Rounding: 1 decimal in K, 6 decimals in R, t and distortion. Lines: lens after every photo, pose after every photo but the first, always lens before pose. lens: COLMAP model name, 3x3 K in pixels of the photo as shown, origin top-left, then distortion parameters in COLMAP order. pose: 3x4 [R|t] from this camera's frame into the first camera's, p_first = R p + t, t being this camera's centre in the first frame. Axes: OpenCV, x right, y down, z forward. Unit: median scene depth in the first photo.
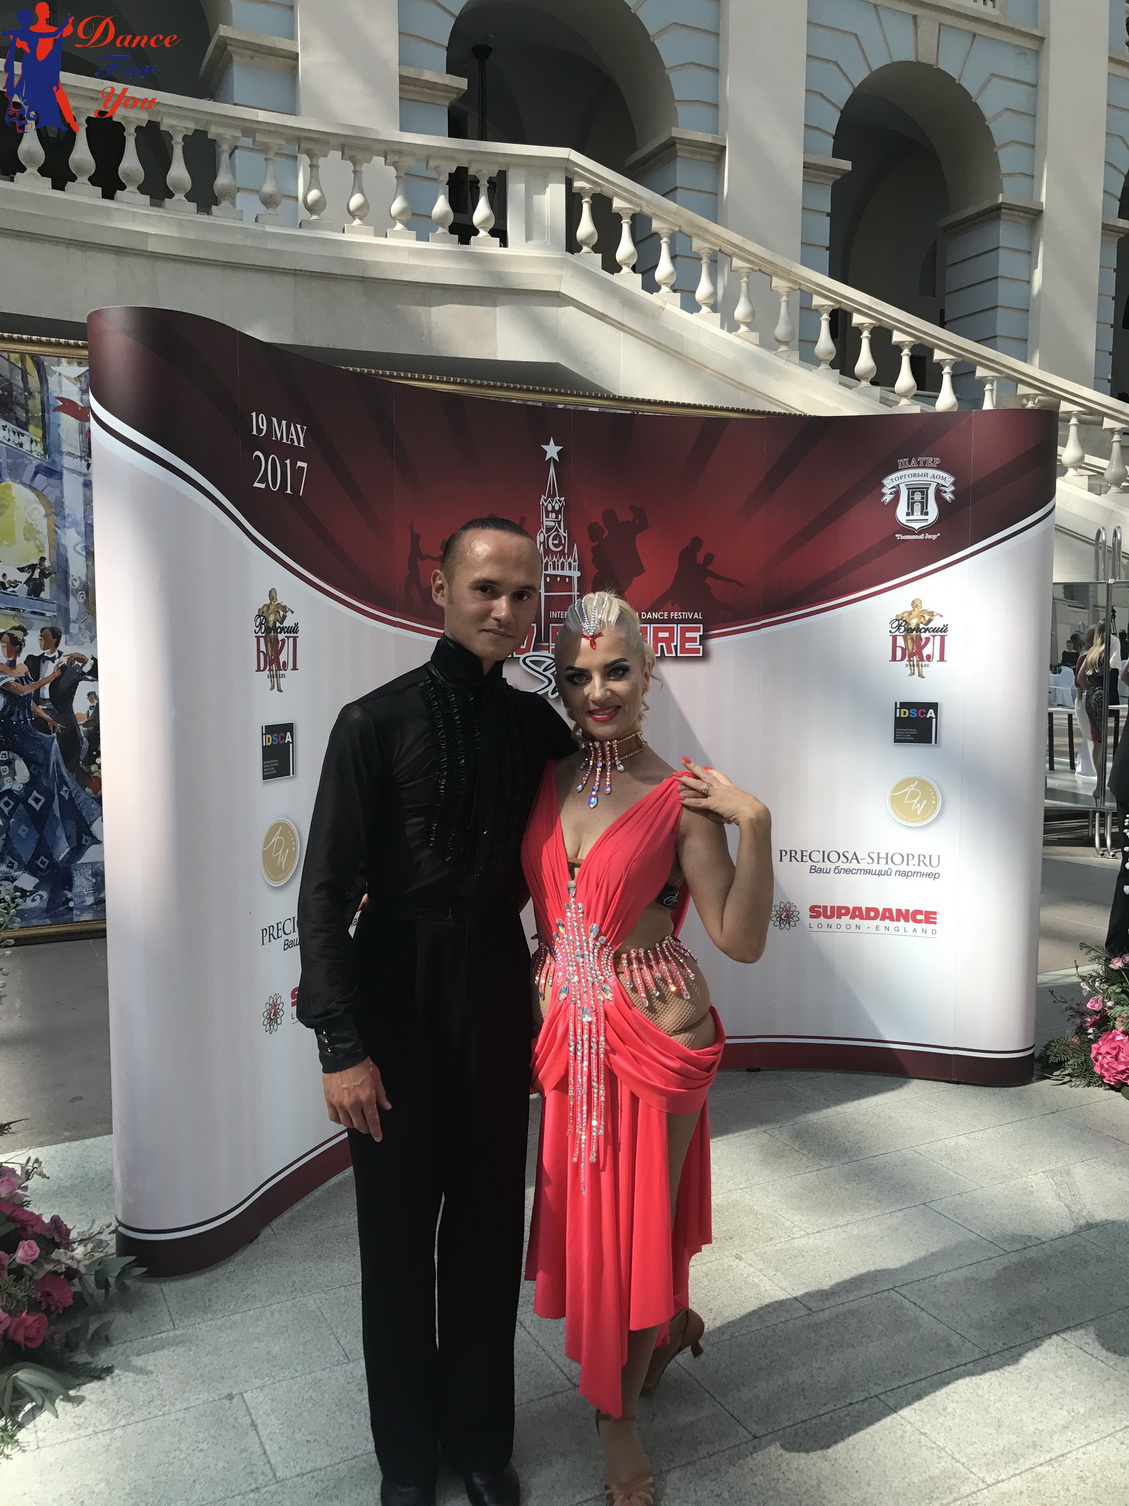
lens RADIAL K [[1258.5, 0, 570.8], [0, 1258.5, 744.2], [0, 0, 1]] dist [0.016124, -0.009547]
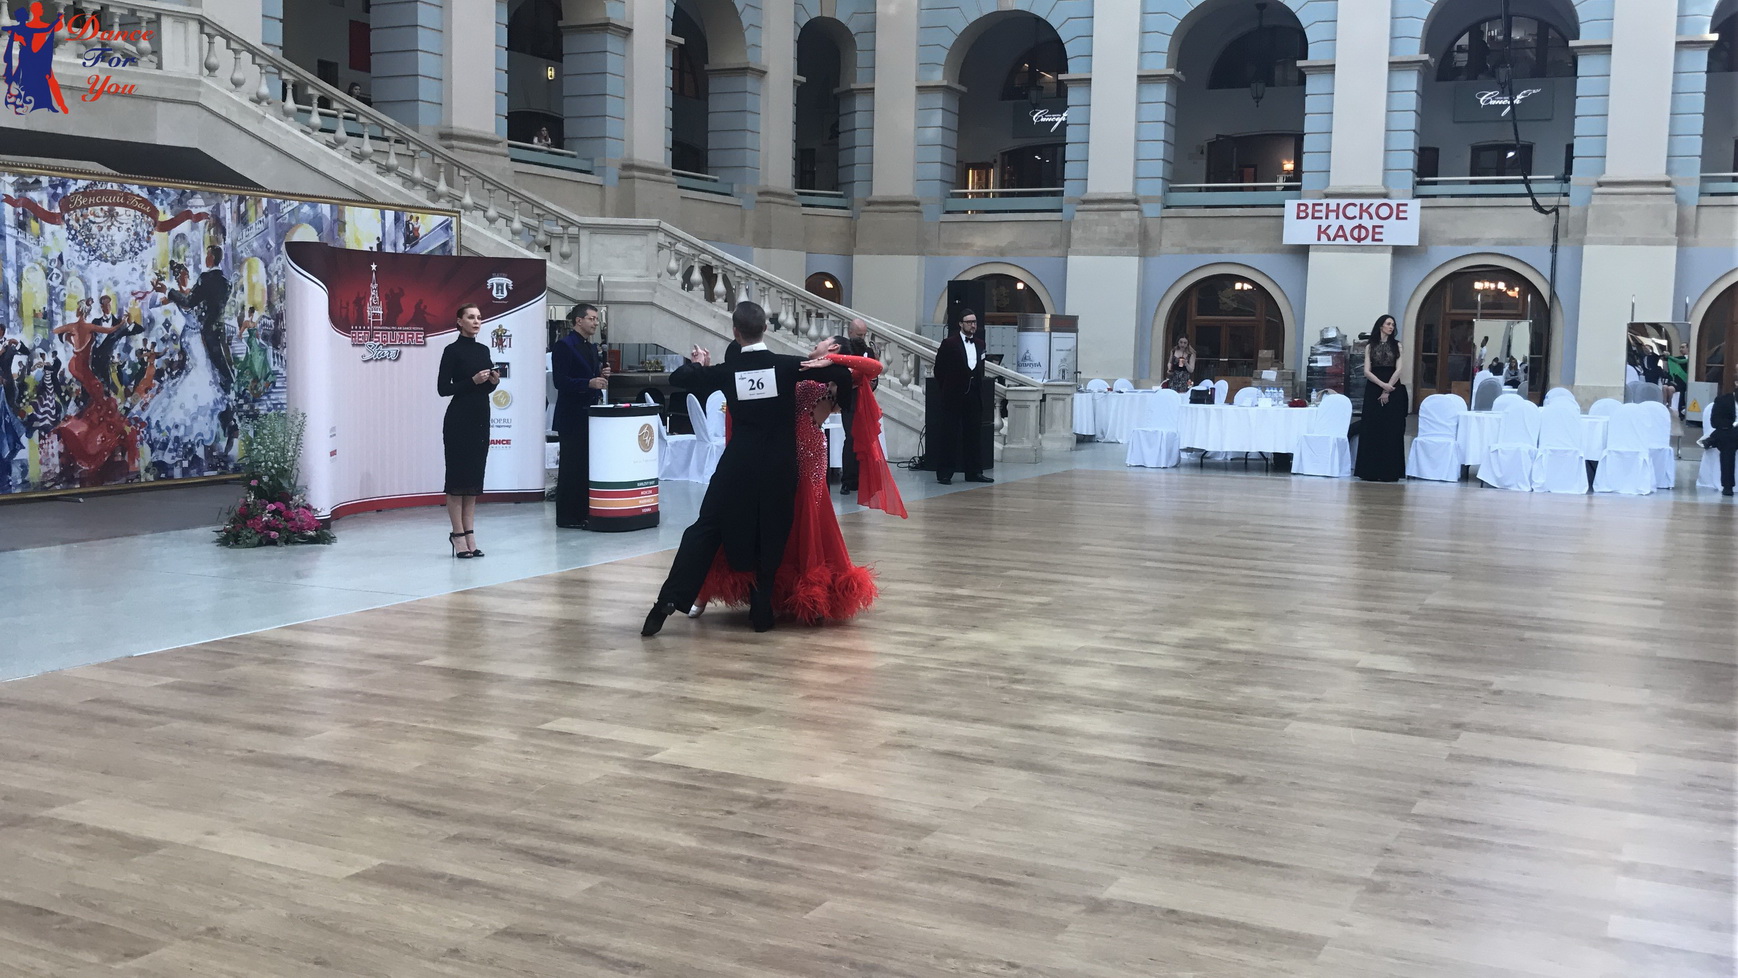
lens RADIAL K [[1740.5, 0, 862.0], [0, 1740.5, 489.2], [0, 0, 1]] dist [0.026434, 0.000000]
pose [[0.814959, -0.037708, 0.578291, -1.277819], [0.032312, 0.999285, 0.019625, 0.191747], [-0.578618, 0.002692, 0.815594, -2.520135]]
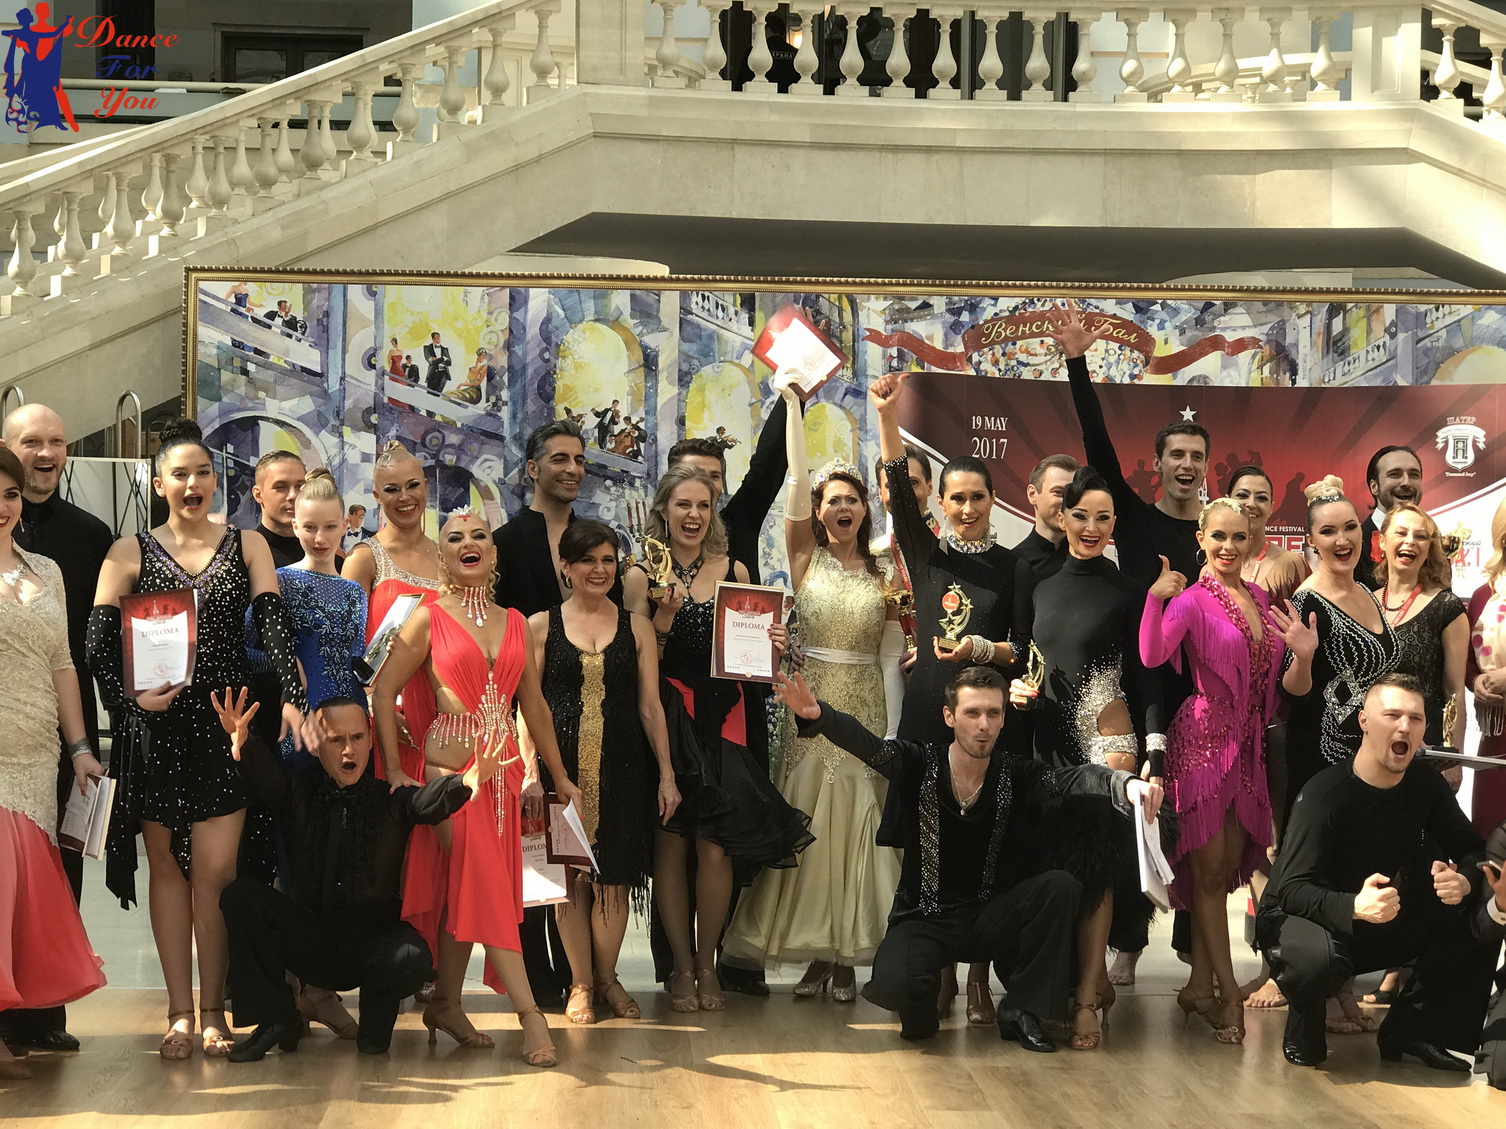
lens RADIAL K [[2858.5, 0, 718.3], [0, 2858.5, 537.3], [0, 0, 1]] dist [0.047035, 0.000000]
pose [[0.913302, 0.017222, -0.406919, 0.792993], [-0.051460, 0.995978, -0.073344, 0.167299], [0.404019, 0.087925, 0.910515, -2.093832]]
